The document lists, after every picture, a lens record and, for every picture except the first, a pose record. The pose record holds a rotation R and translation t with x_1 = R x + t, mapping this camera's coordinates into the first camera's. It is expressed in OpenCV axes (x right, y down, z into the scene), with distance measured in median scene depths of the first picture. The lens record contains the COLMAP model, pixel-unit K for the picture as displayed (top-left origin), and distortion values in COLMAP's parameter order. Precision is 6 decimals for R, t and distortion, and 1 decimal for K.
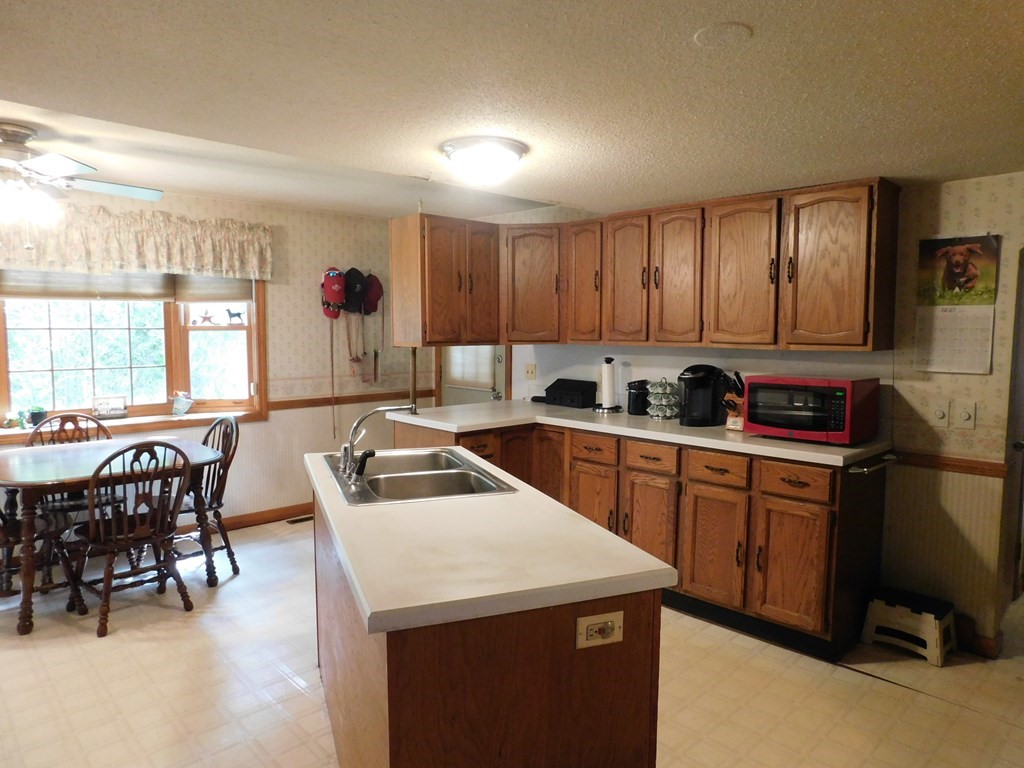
lens RADIAL K [[673.8, 0, 512.0], [0, 673.8, 384.0], [0, 0, 1]] dist [-0.071456, 0.054592]
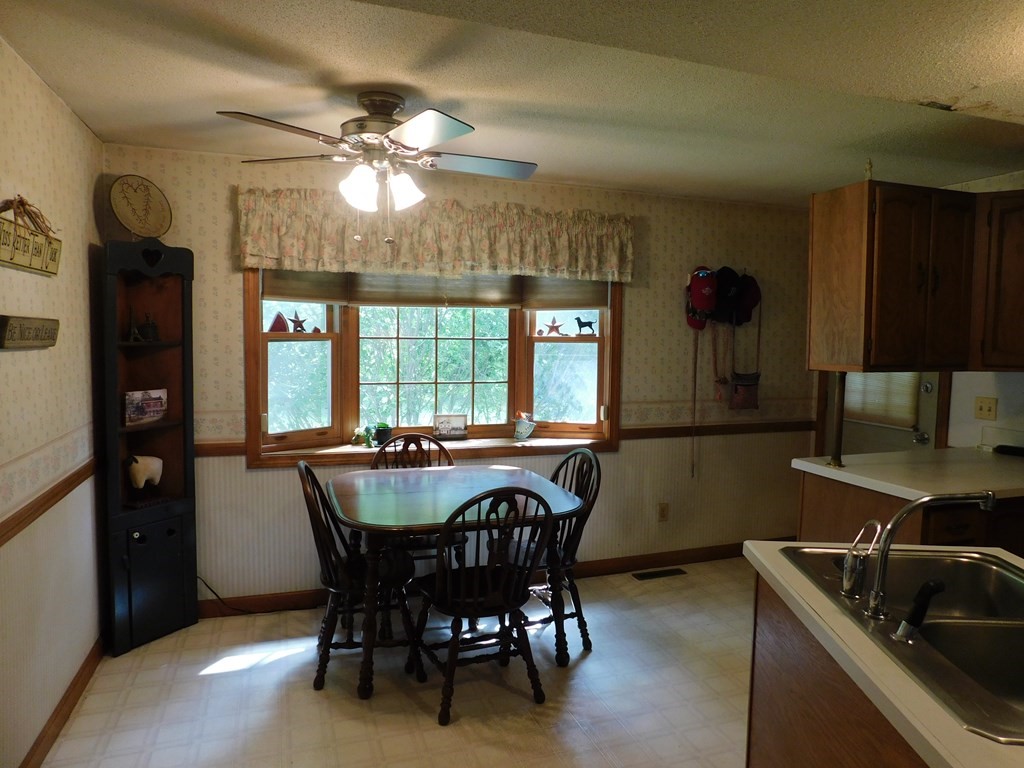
lens RADIAL K [[673.8, 0, 512.0], [0, 673.8, 384.0], [0, 0, 1]] dist [-0.071456, 0.054592]
pose [[0.912168, 0.038164, -0.408035, -0.165711], [-0.044167, 0.999010, -0.005299, -0.021316], [0.407429, 0.022855, 0.912951, 0.204097]]
